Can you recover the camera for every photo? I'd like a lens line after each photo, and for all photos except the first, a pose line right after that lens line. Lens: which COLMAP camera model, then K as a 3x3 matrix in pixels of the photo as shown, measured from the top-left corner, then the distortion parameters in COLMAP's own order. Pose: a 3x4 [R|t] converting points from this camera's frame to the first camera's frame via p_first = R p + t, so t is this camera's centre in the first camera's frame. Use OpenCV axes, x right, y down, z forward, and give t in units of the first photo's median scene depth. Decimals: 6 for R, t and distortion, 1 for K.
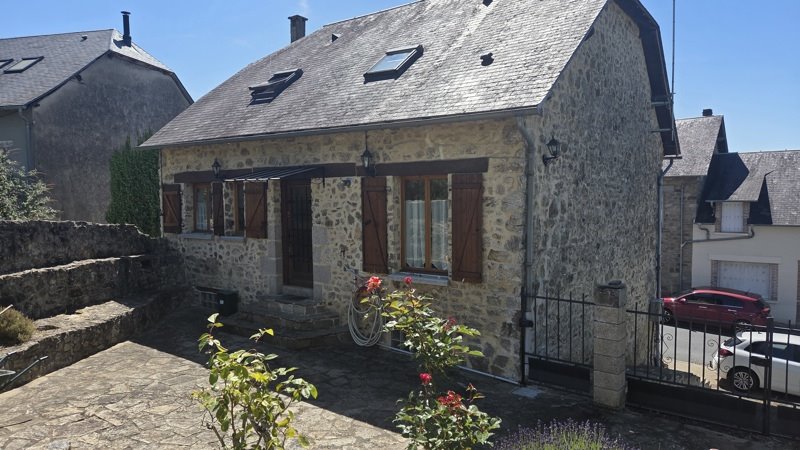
lens RADIAL K [[532.9, 0, 401.4], [0, 532.9, 222.4], [0, 0, 1]] dist [0.009999, 0.001690]
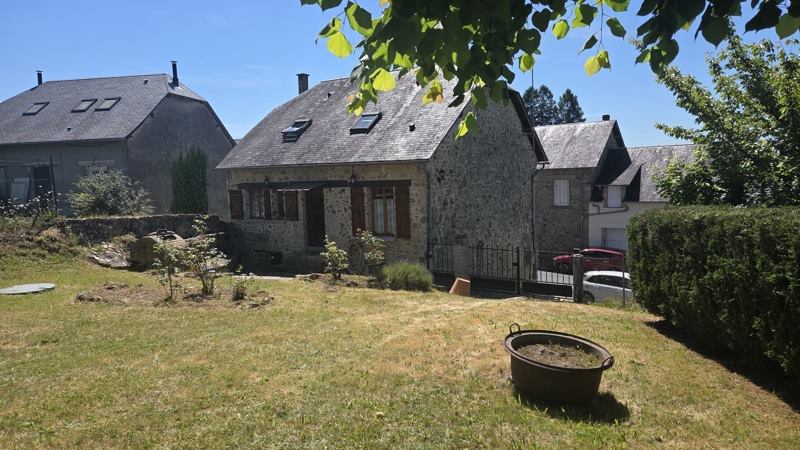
lens RADIAL K [[532.9, 0, 400.3], [0, 532.9, 228.6], [0, 0, 1]] dist [0.009999, 0.001690]
pose [[0.999195, -0.028007, 0.028740, 0.037127], [0.026524, 0.998360, 0.050729, -0.024347], [-0.030113, -0.049926, 0.998299, -0.766892]]
